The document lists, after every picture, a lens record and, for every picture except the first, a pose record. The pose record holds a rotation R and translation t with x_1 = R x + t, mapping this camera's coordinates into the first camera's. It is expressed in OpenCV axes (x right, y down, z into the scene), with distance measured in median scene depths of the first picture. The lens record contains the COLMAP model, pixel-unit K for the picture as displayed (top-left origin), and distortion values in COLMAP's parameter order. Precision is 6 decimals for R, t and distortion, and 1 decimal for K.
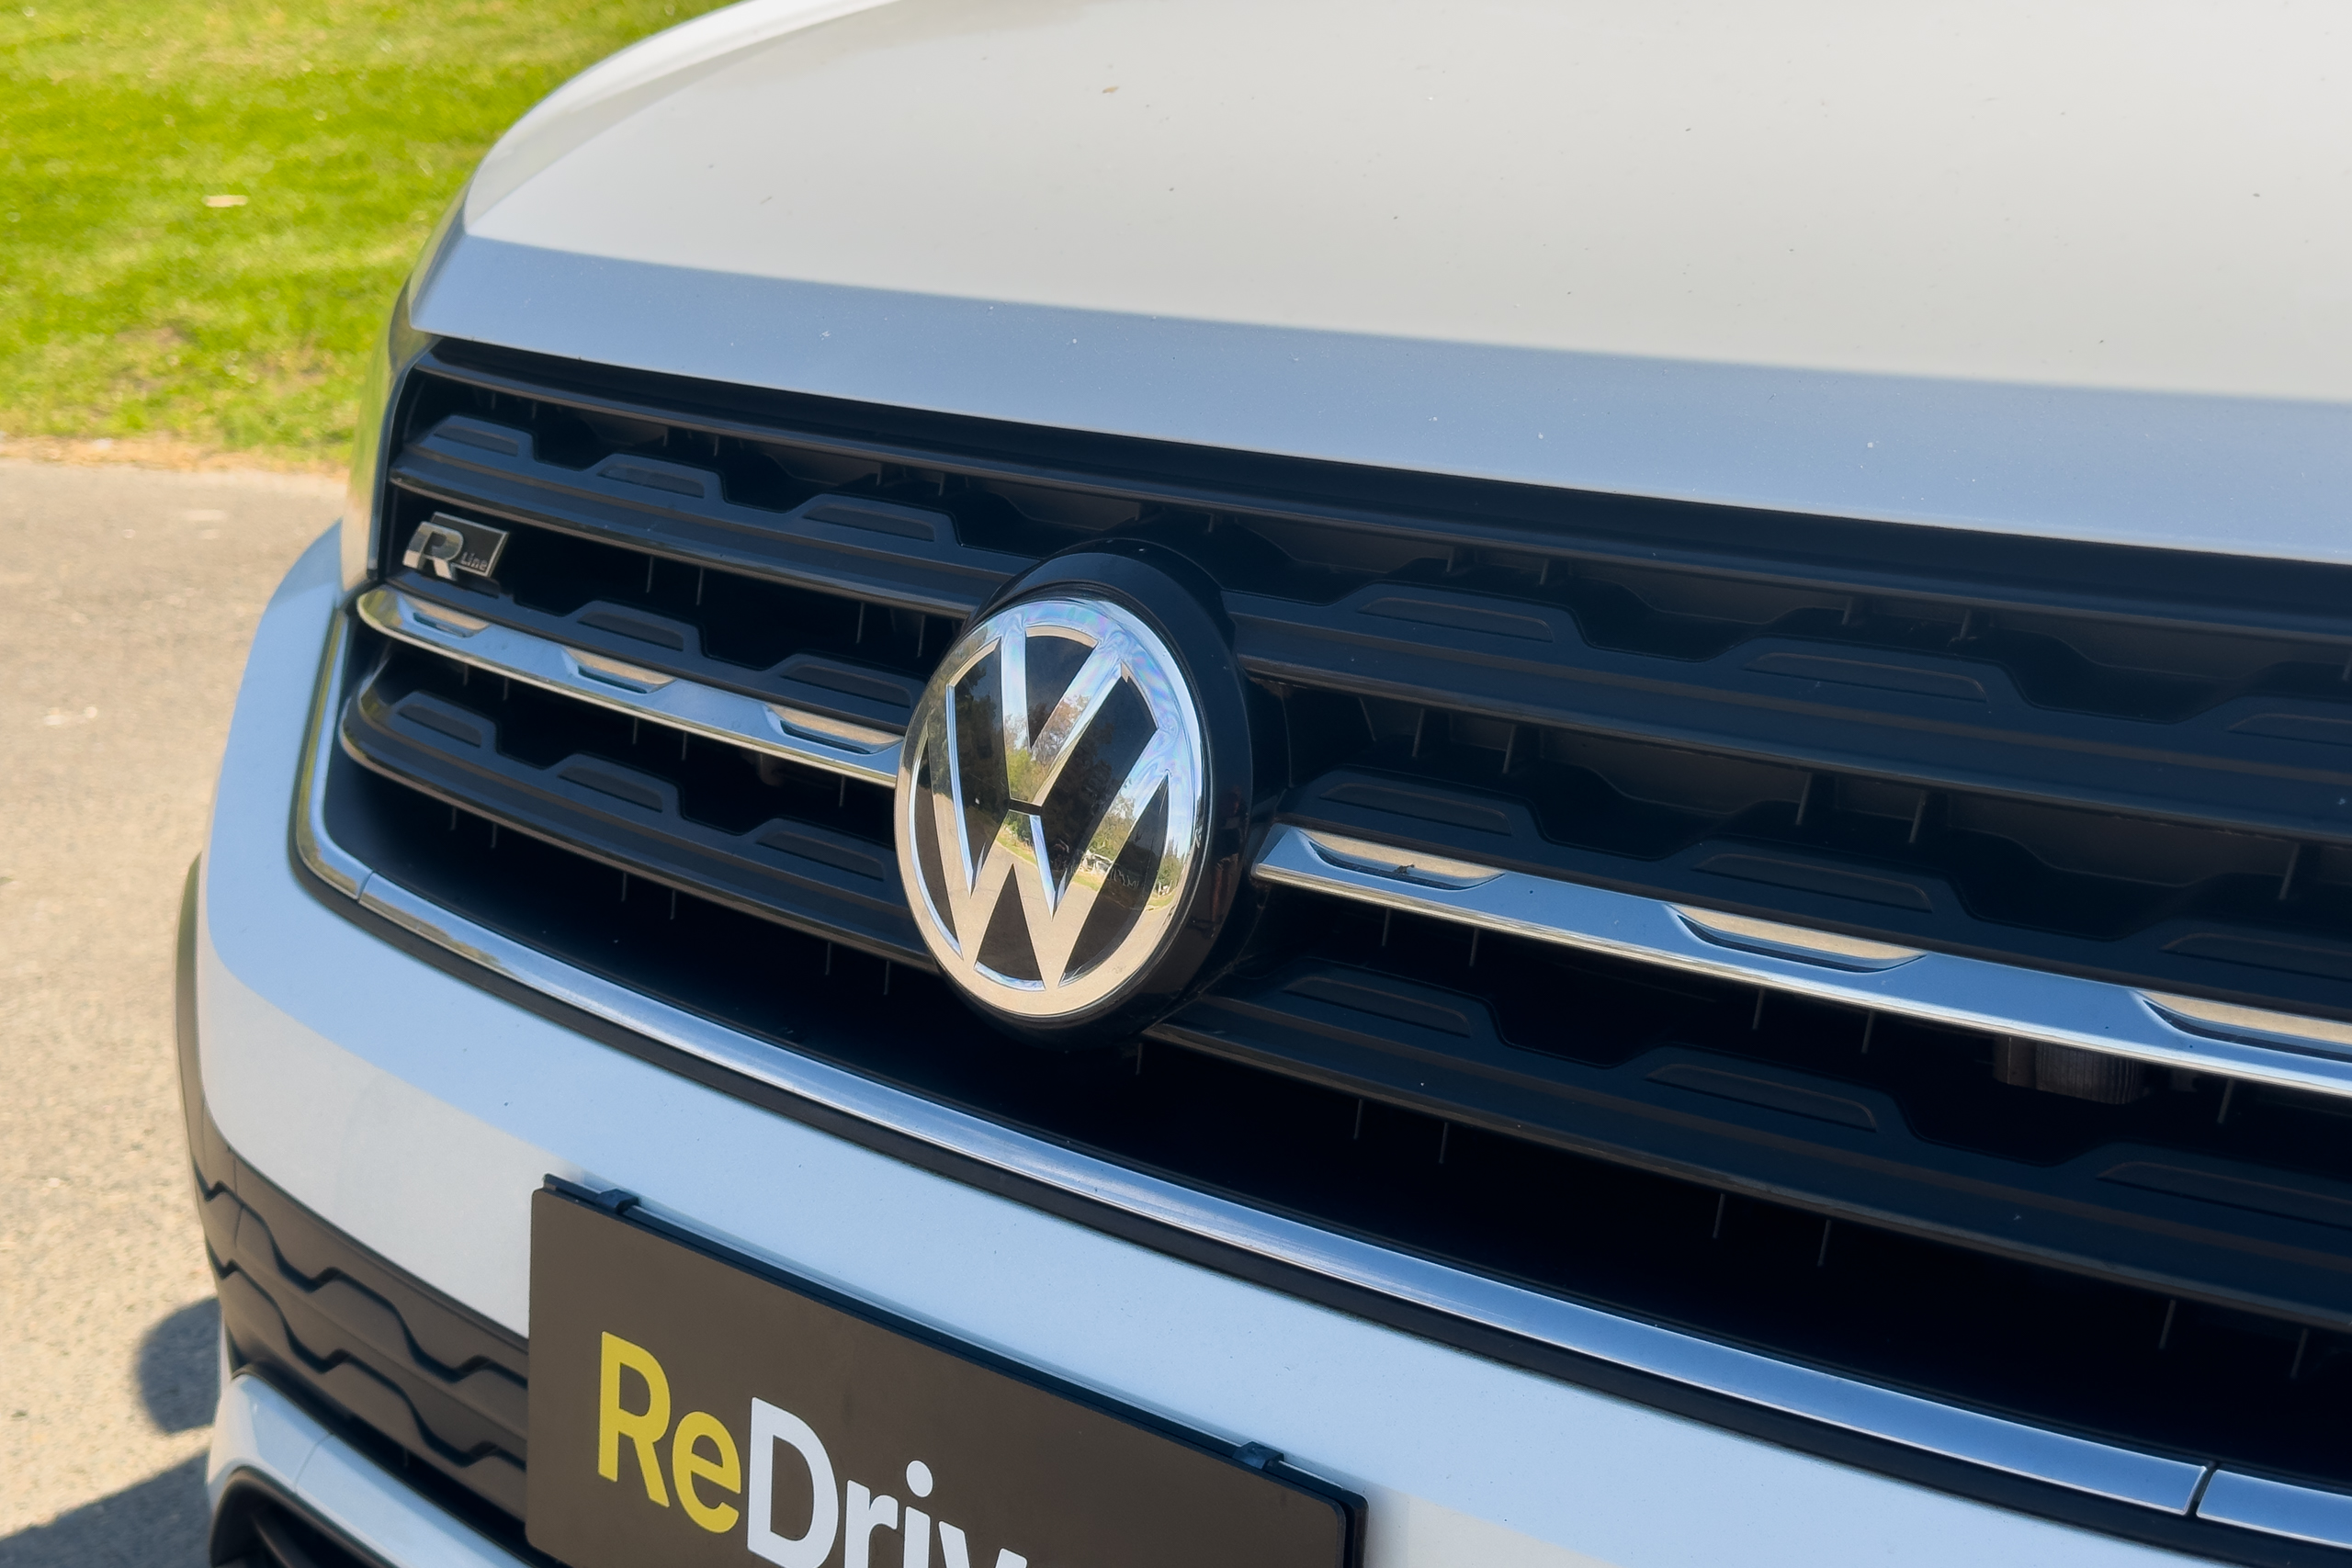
lens RADIAL K [[3296.4, 0, 1176.0], [0, 3296.4, 784.0], [0, 0, 1]] dist [0.122451, -0.051866]
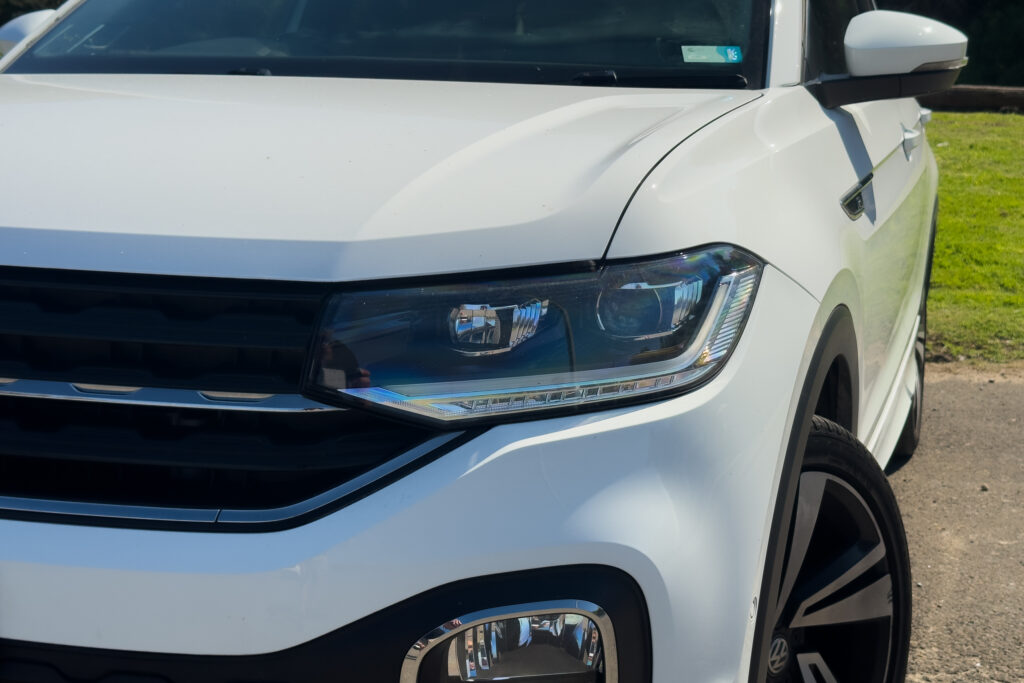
lens RADIAL K [[1435.3, 0, 512.0], [0, 1435.3, 341.5], [0, 0, 1]] dist [0.122451, -0.051866]
pose [[0.908068, -0.034466, 0.417402, -0.058041], [0.070061, 0.995066, -0.070252, 0.113224], [-0.412921, 0.093037, 0.906002, -0.508352]]
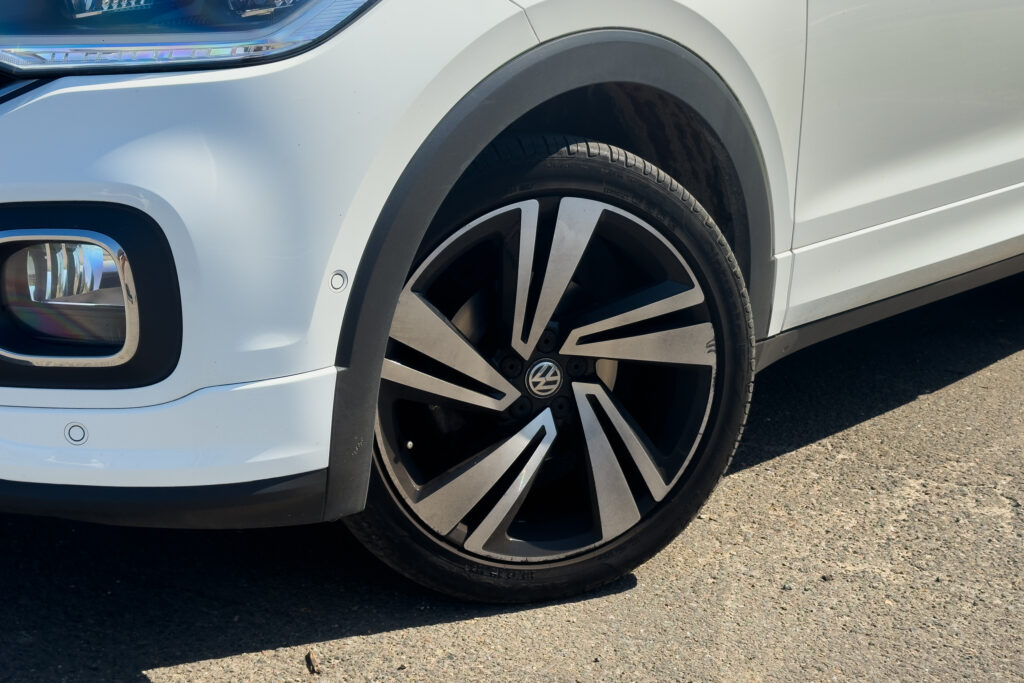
lens RADIAL K [[1384.8, 0, 494.9], [0, 1384.8, 338.6], [0, 0, 1]] dist [0.129642, -0.011196]
pose [[0.999620, 0.026973, 0.005729, 0.891886], [-0.026971, 0.999636, -0.000431, 0.346578], [-0.005739, 0.000277, 0.999983, -0.734900]]
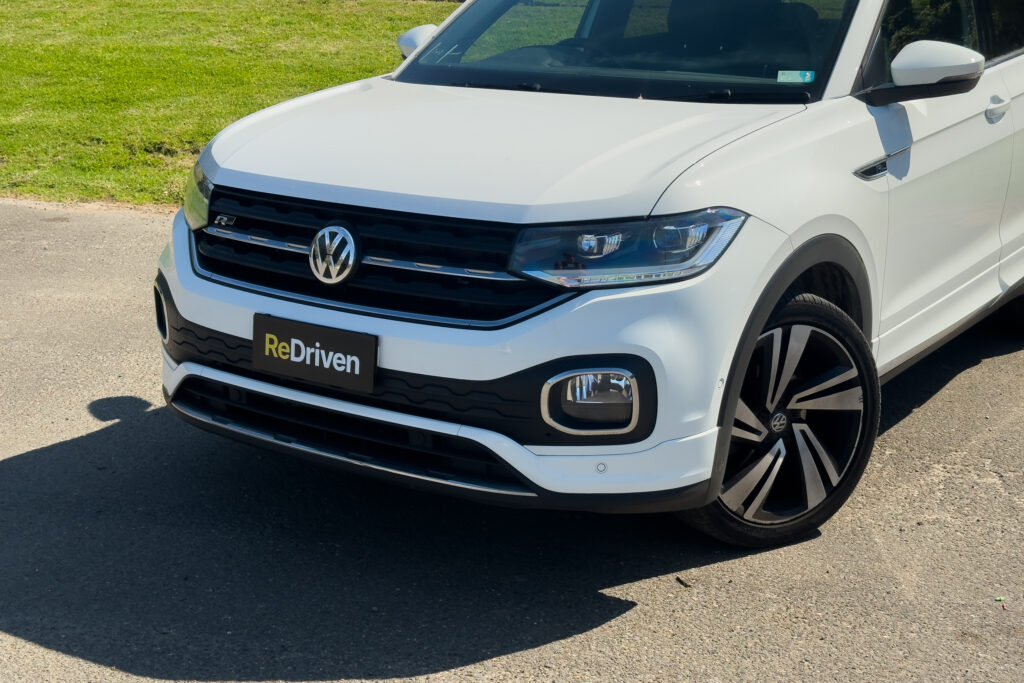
lens RADIAL K [[1435.3, 0, 512.0], [0, 1435.3, 341.5], [0, 0, 1]] dist [0.122451, -0.051866]
pose [[0.987631, -0.016793, 0.155891, -0.142212], [0.015258, 0.999823, 0.011037, 0.164740], [-0.156049, -0.008522, 0.987713, -2.141969]]
